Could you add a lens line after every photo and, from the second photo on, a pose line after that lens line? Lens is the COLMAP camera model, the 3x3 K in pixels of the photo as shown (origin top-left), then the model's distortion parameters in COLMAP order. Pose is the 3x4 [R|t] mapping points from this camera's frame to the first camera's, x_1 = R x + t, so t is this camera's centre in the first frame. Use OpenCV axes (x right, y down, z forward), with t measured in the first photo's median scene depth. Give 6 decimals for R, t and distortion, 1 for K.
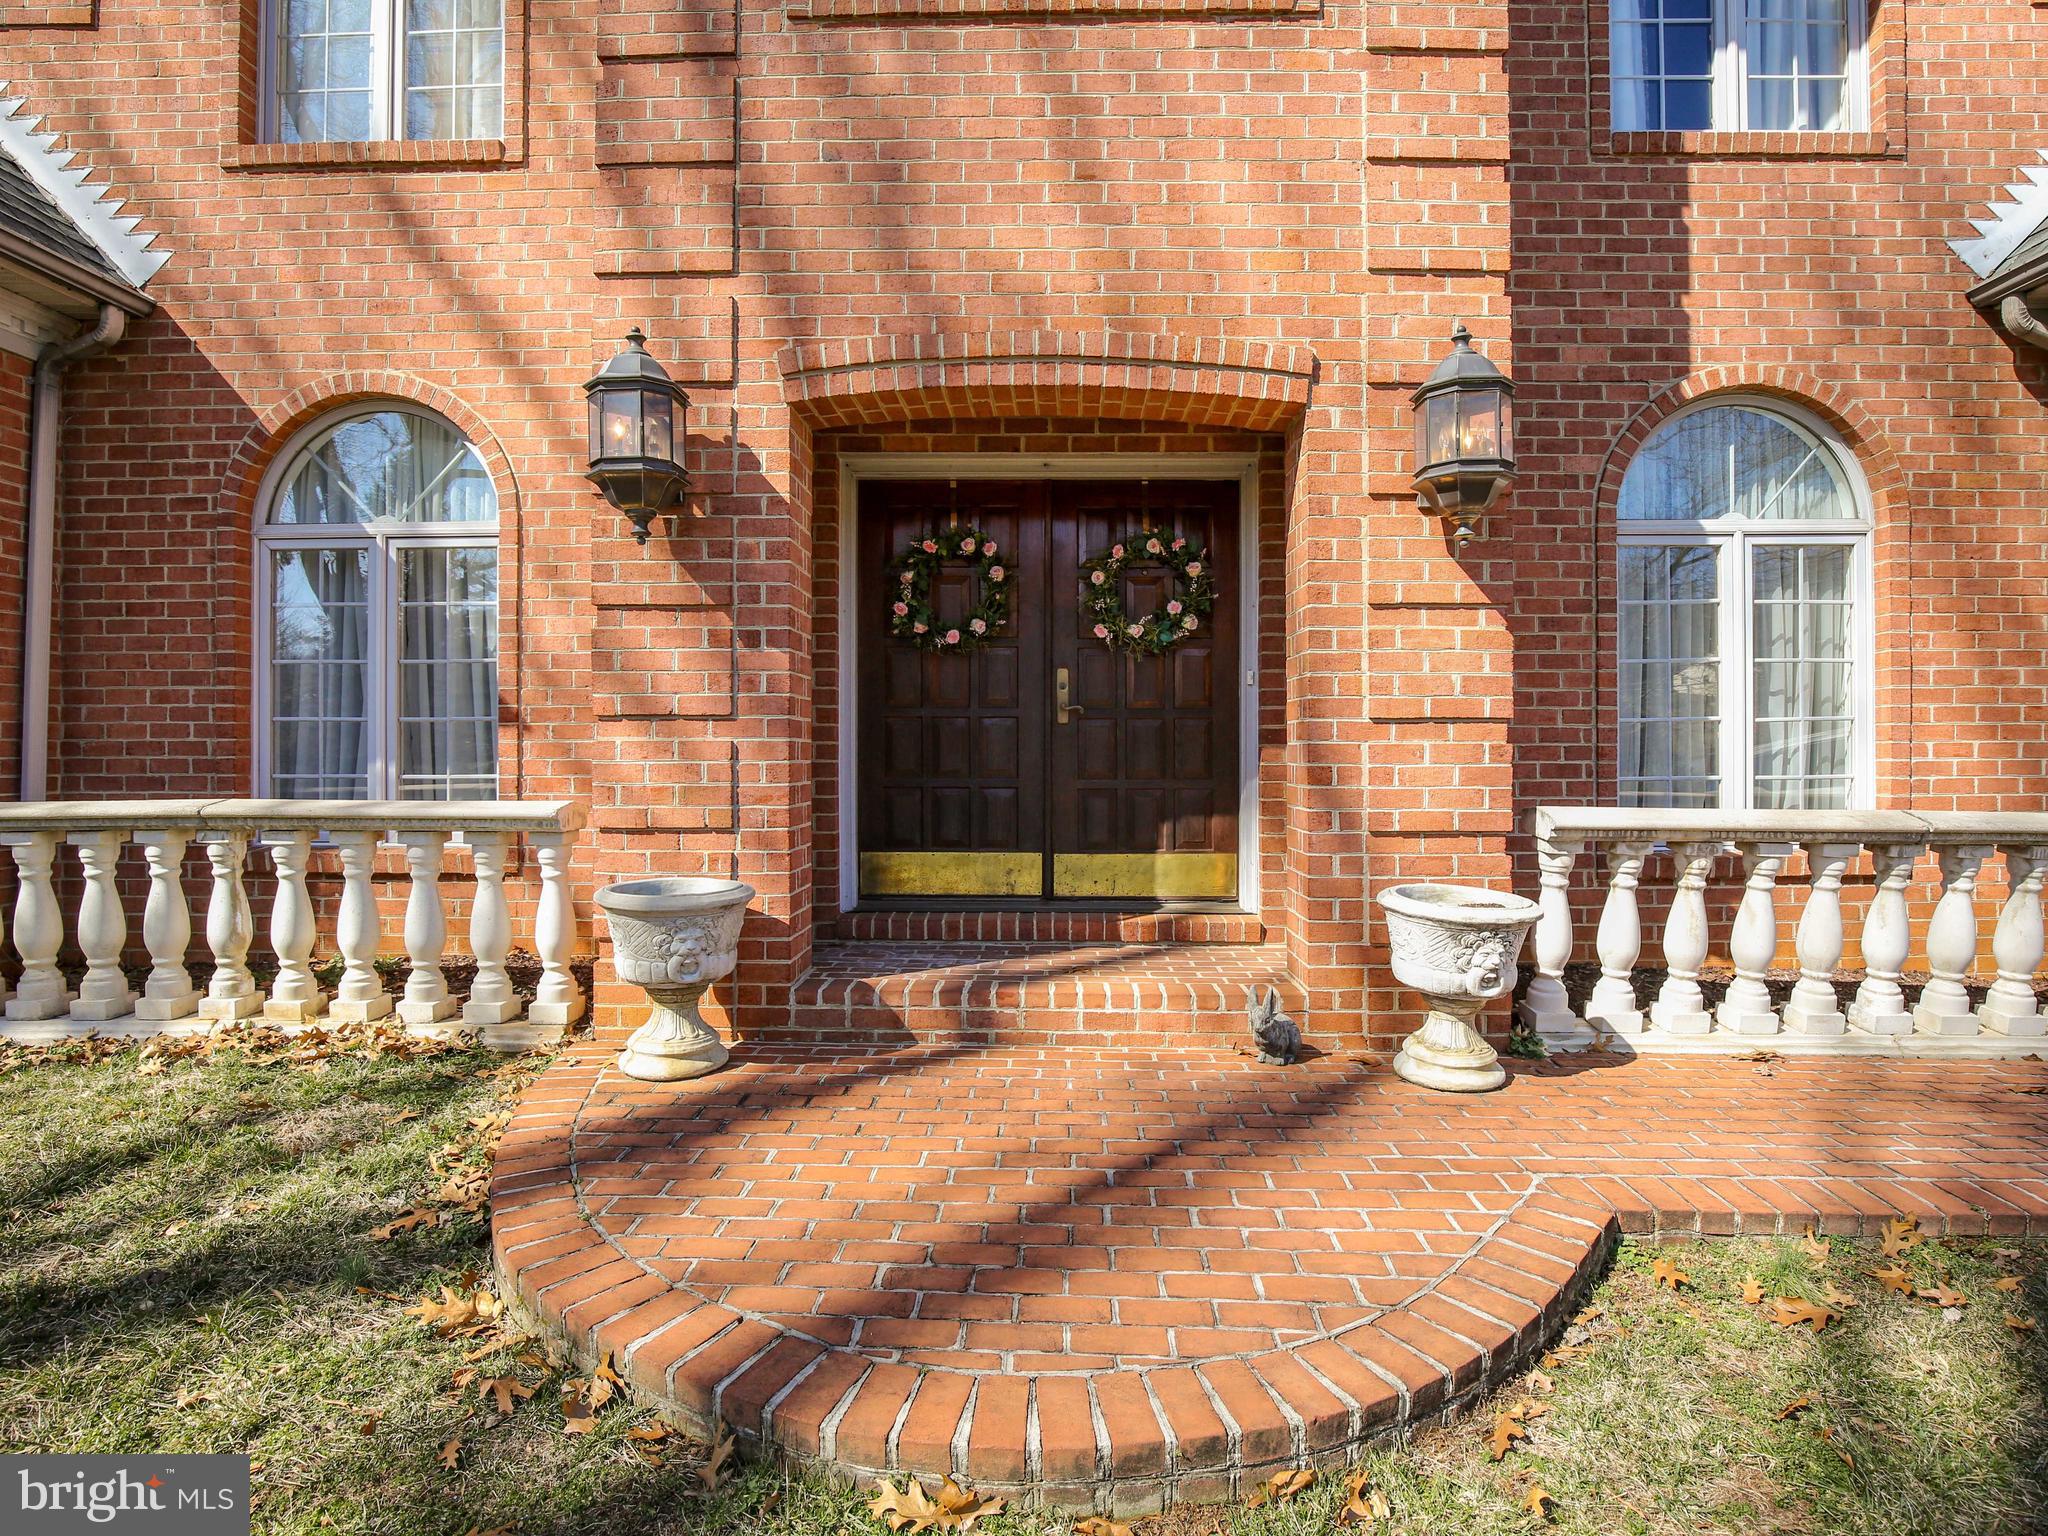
lens RADIAL K [[1063.4, 0, 994.9], [0, 1063.4, 714.2], [0, 0, 1]] dist [-0.036961, 0.000483]
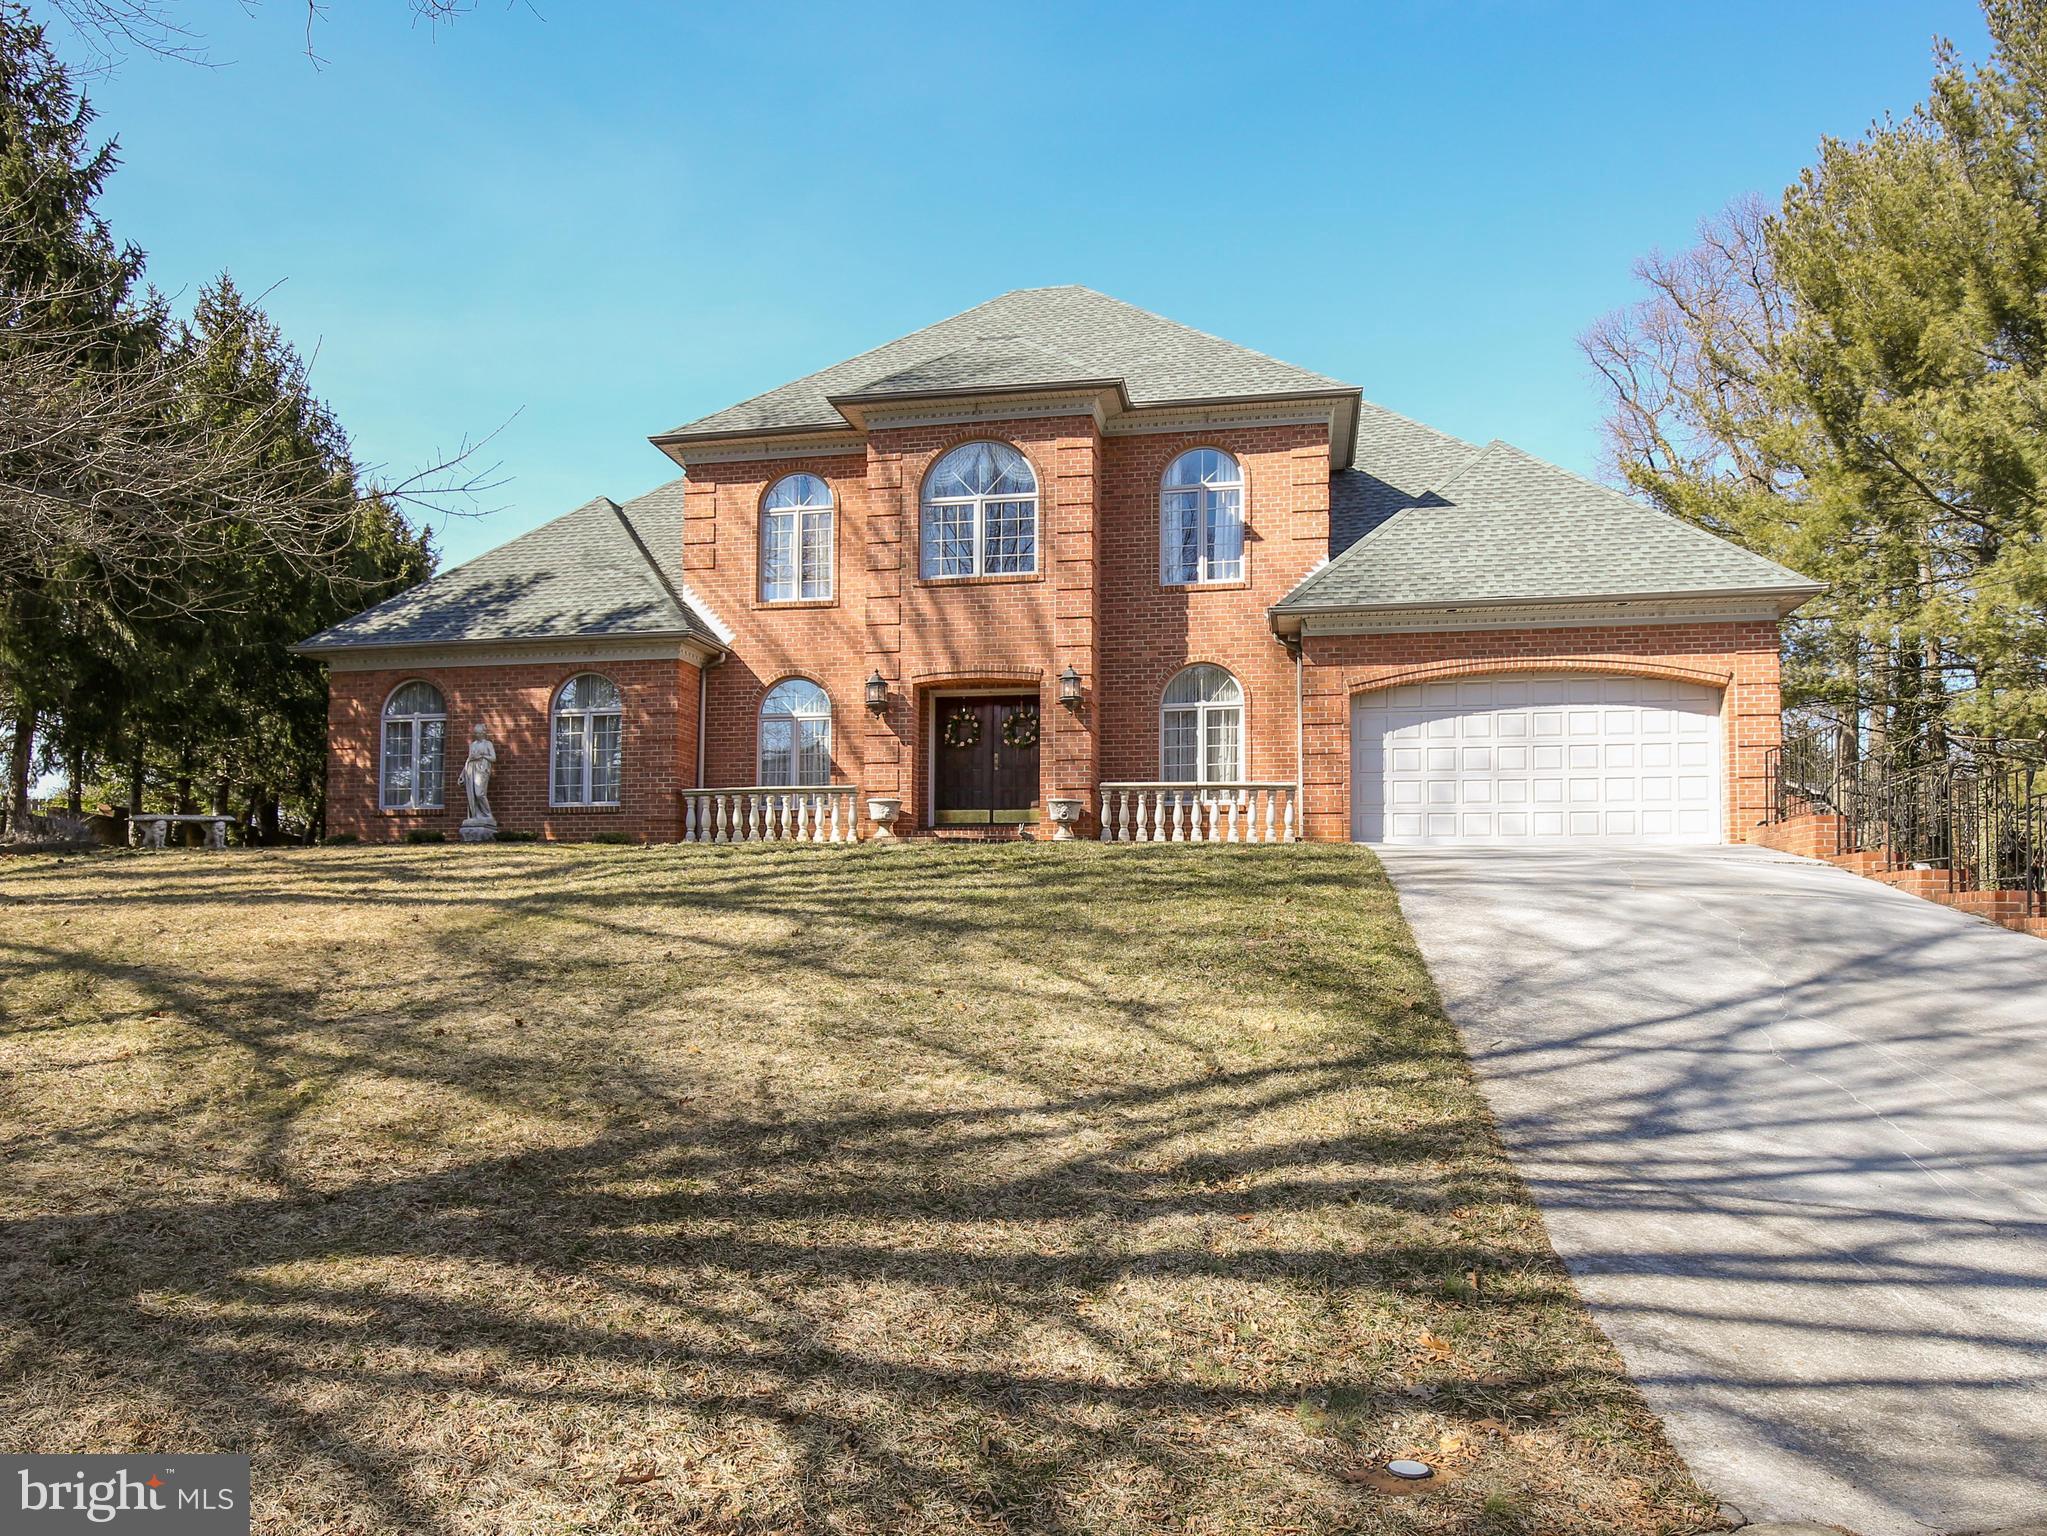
lens RADIAL K [[1058.5, 0, 1023.5], [0, 1058.5, 768.0], [0, 0, 1]] dist [-0.005109, -0.000291]
pose [[0.990901, -0.015590, -0.133686, 0.609470], [0.004115, 0.996314, -0.085681, 0.298083], [0.134529, 0.084351, 0.987313, -2.327865]]
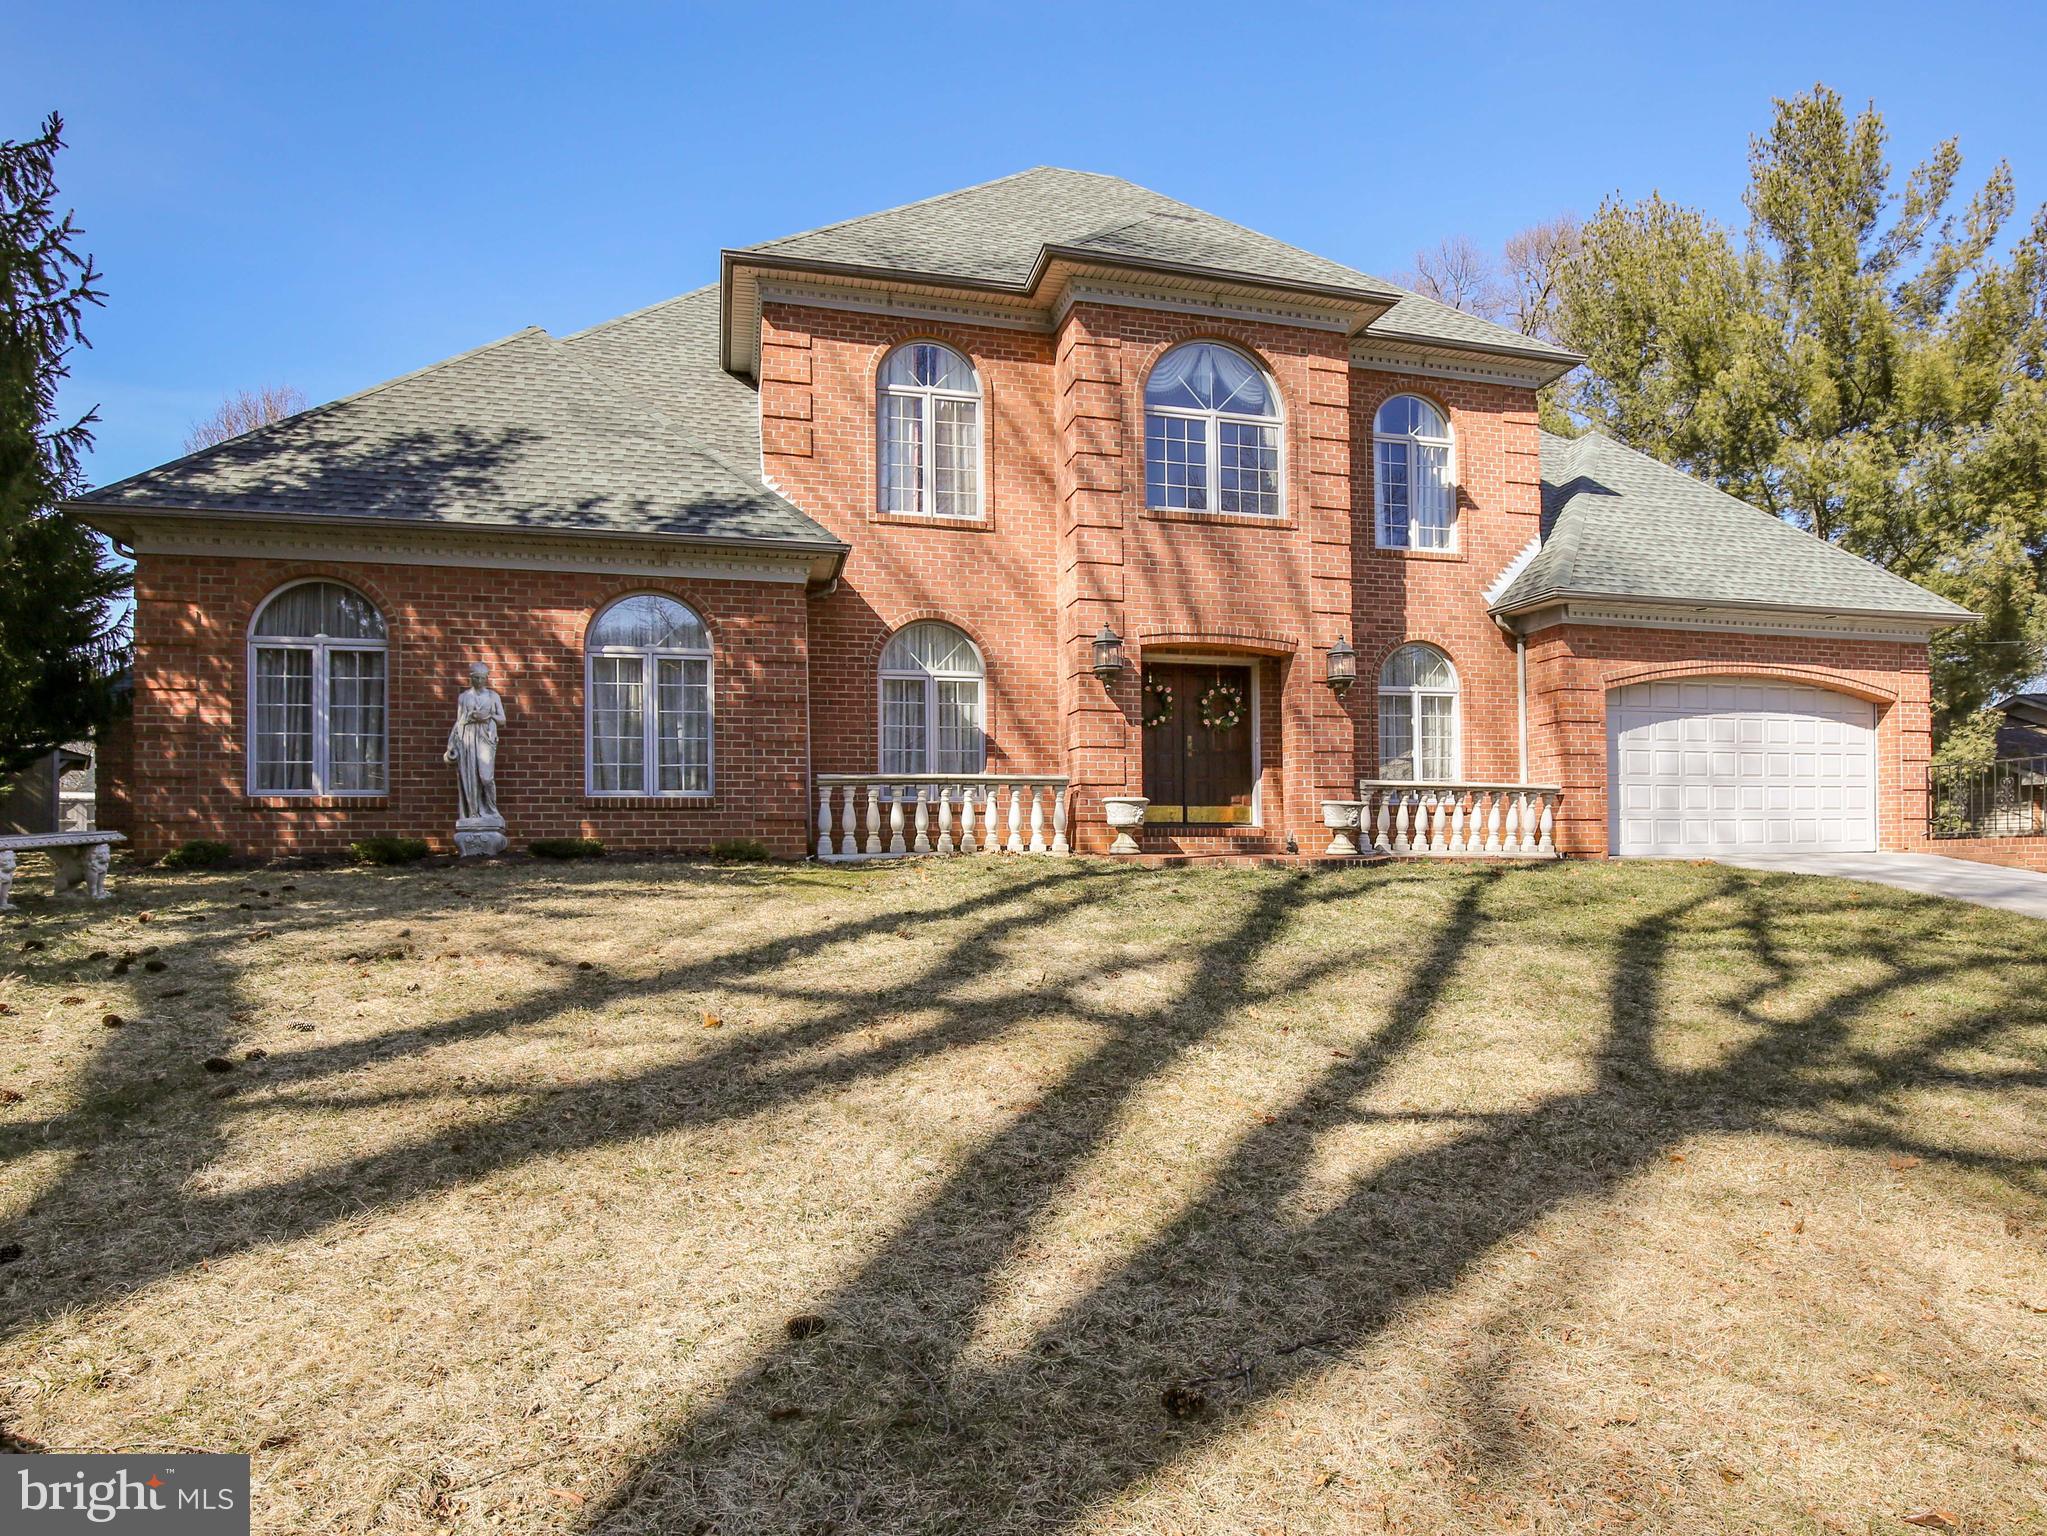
lens RADIAL K [[1063.0, 0, 1041.8], [0, 1063.0, 746.7], [0, 0, 1]] dist [-0.023192, 0.003166]
pose [[0.965390, 0.016885, 0.260264, -1.028087], [-0.002673, 0.998490, -0.054865, 0.137060], [-0.260798, 0.052270, 0.963977, -1.519149]]
